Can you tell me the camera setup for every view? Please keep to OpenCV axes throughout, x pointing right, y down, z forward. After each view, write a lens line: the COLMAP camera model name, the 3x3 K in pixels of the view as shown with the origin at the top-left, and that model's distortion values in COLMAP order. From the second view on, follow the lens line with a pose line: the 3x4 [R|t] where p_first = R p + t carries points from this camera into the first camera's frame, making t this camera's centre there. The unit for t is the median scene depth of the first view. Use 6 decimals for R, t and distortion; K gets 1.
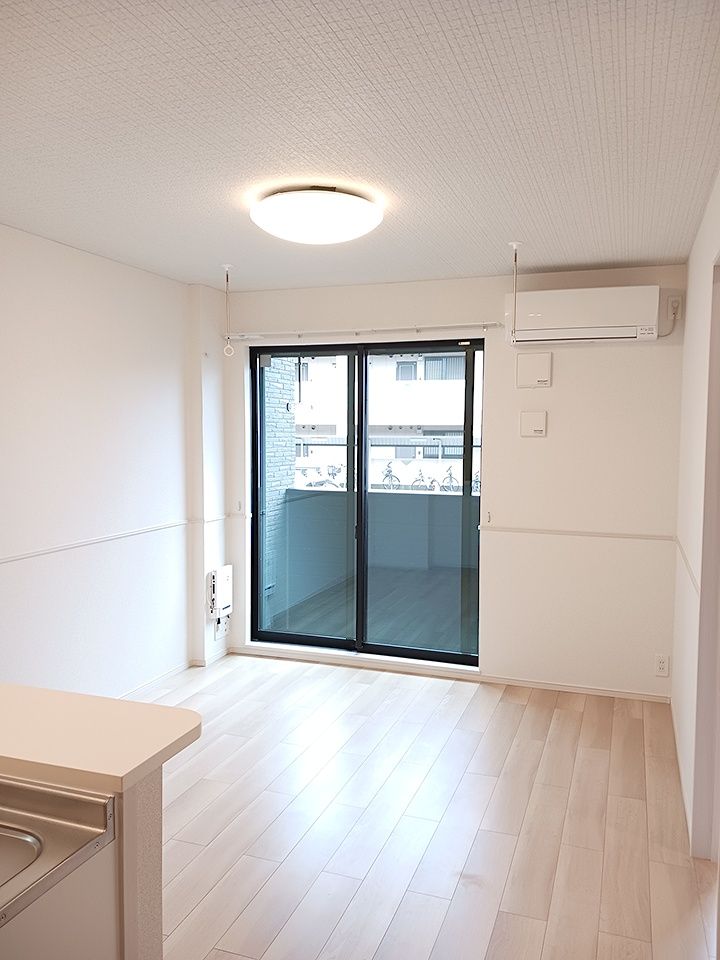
lens RADIAL K [[741.9, 0, 362.0], [0, 741.9, 480.7], [0, 0, 1]] dist [0.004506, -0.003282]
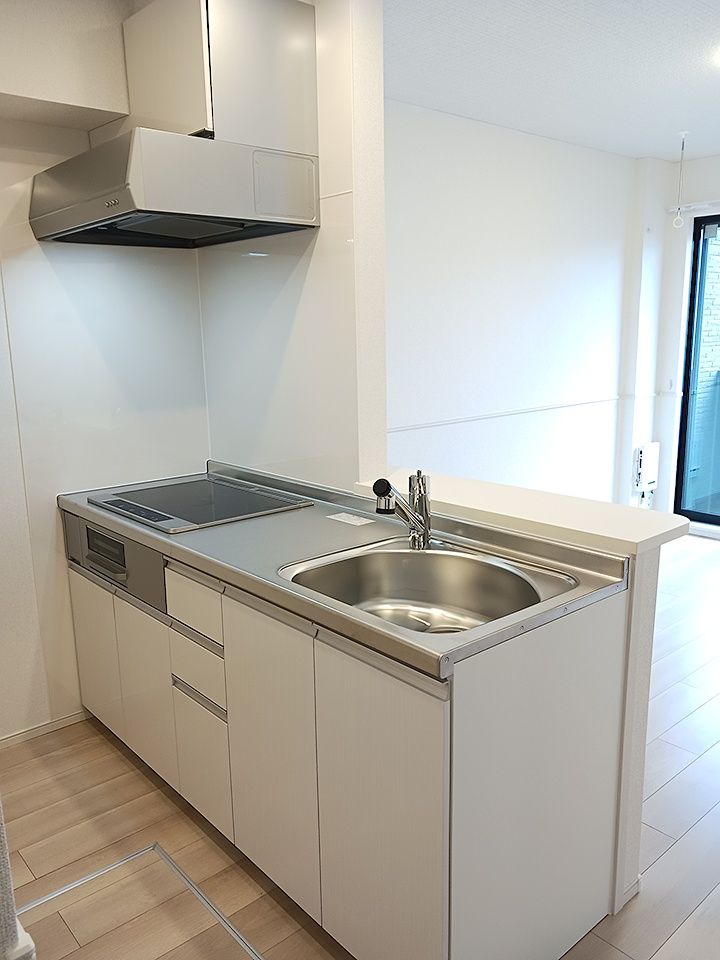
lens RADIAL K [[741.9, 0, 356.5], [0, 741.9, 481.1], [0, 0, 1]] dist [0.004506, -0.003282]
pose [[0.864761, 0.075608, -0.496460, -0.025266], [-0.004890, 0.989822, 0.142226, 0.024171], [0.502160, -0.120564, 0.856329, -0.095536]]
